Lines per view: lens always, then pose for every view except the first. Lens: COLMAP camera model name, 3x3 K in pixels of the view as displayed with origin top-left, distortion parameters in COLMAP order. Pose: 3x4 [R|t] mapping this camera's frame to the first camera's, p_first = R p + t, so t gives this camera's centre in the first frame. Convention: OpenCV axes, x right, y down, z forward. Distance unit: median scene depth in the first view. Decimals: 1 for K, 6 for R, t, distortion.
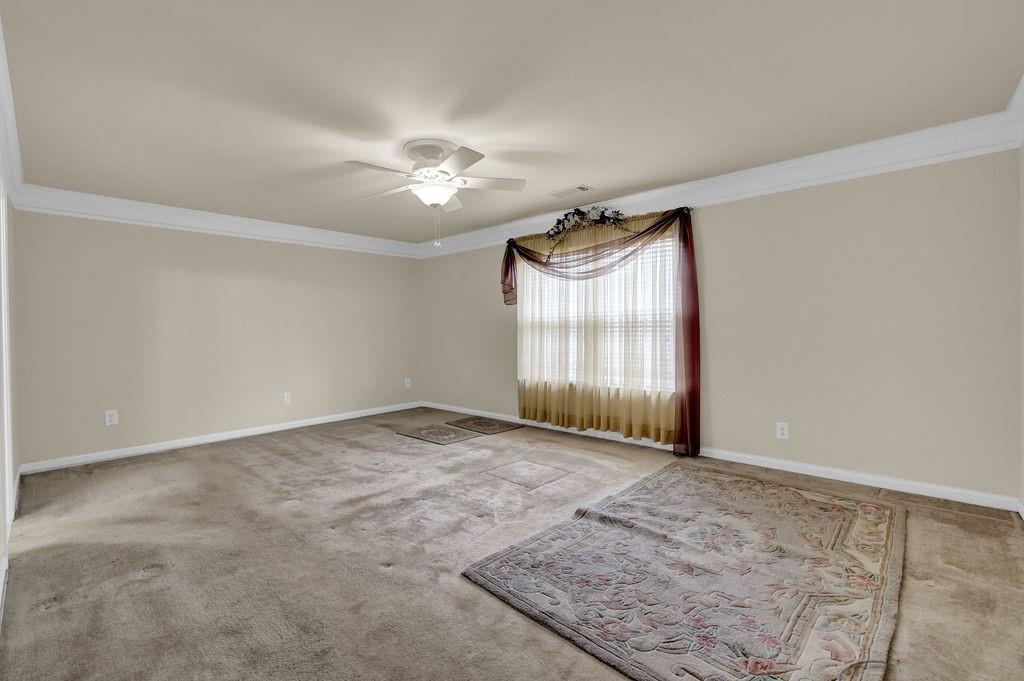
lens RADIAL K [[441.6, 0, 508.1], [0, 441.6, 335.4], [0, 0, 1]] dist [-0.037220, 0.011242]
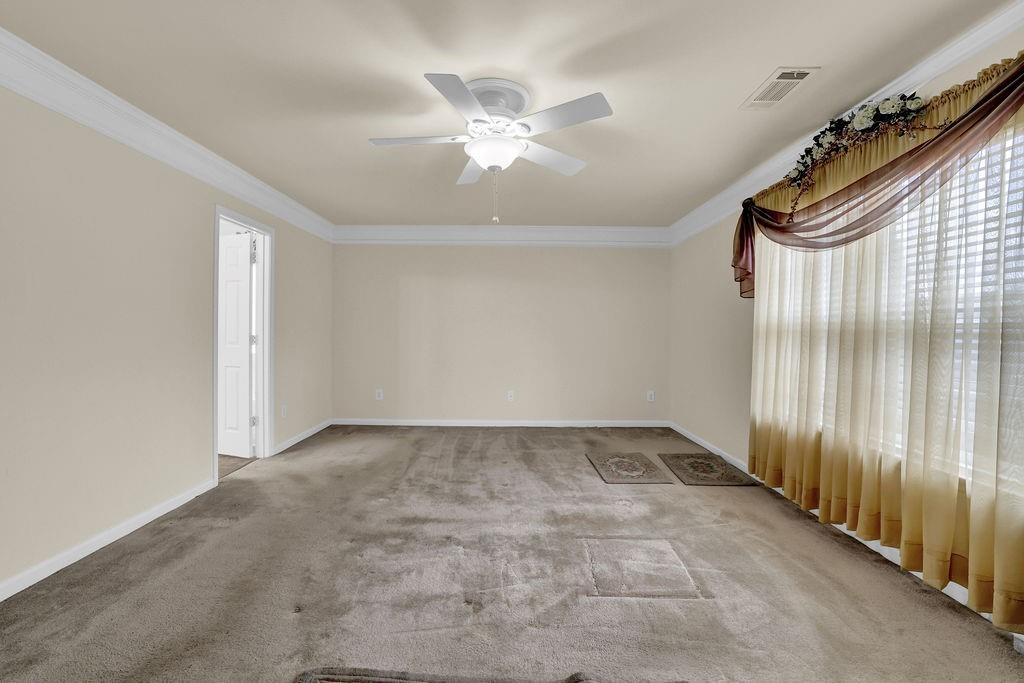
lens RADIAL K [[441.6, 0, 516.6], [0, 441.6, 337.8], [0, 0, 1]] dist [-0.037220, 0.011242]
pose [[0.688485, 0.031135, -0.724582, 0.296660], [-0.030787, 0.999432, 0.013691, -0.010445], [0.724597, 0.012882, 0.689052, 0.358584]]
